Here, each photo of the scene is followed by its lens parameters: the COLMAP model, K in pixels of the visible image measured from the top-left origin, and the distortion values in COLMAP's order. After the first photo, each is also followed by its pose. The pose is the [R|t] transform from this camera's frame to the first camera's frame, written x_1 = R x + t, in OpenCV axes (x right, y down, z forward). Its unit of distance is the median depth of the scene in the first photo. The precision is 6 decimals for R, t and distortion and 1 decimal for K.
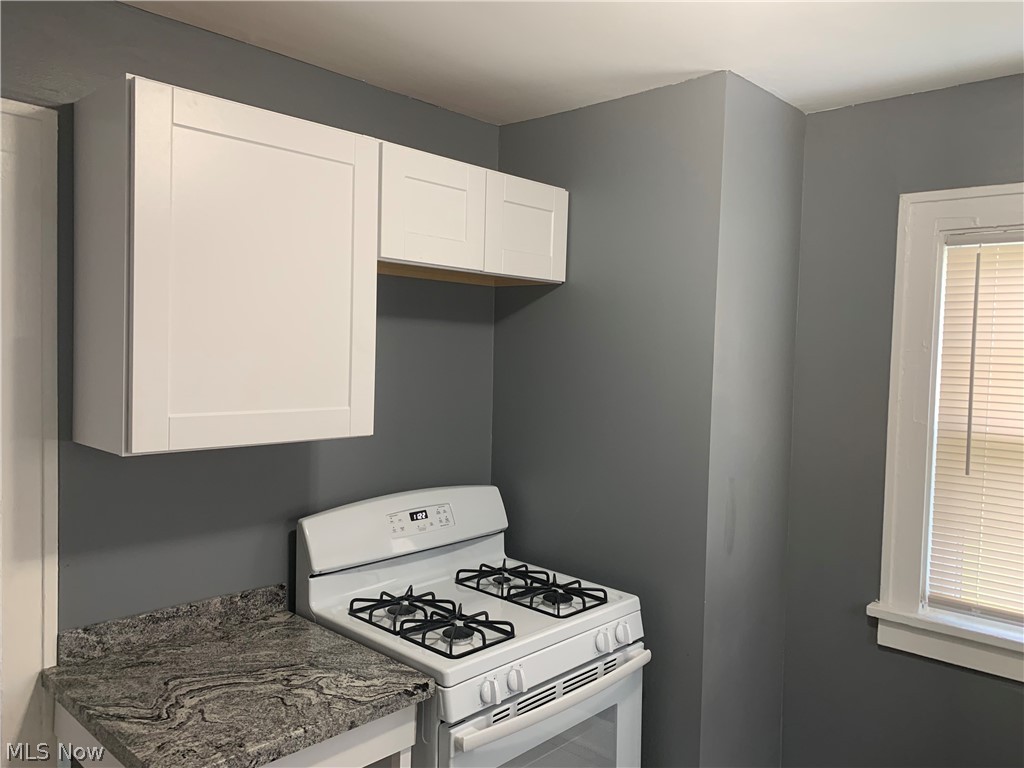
lens RADIAL K [[781.9, 0, 510.1], [0, 781.9, 382.4], [0, 0, 1]] dist [0.040247, -0.041783]
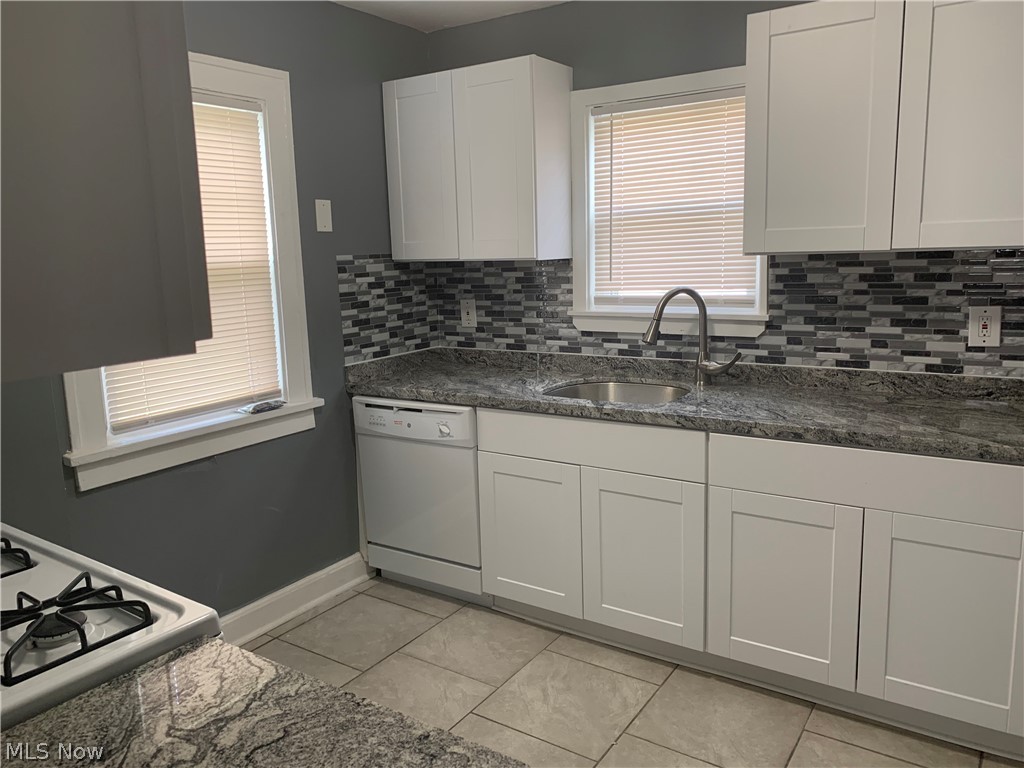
lens RADIAL K [[781.9, 0, 508.0], [0, 781.9, 387.0], [0, 0, 1]] dist [0.040247, -0.041783]
pose [[-0.169922, -0.193763, 0.966221, -0.617724], [0.066244, 0.976016, 0.207377, 0.037184], [-0.983228, 0.099245, -0.153011, 0.676633]]
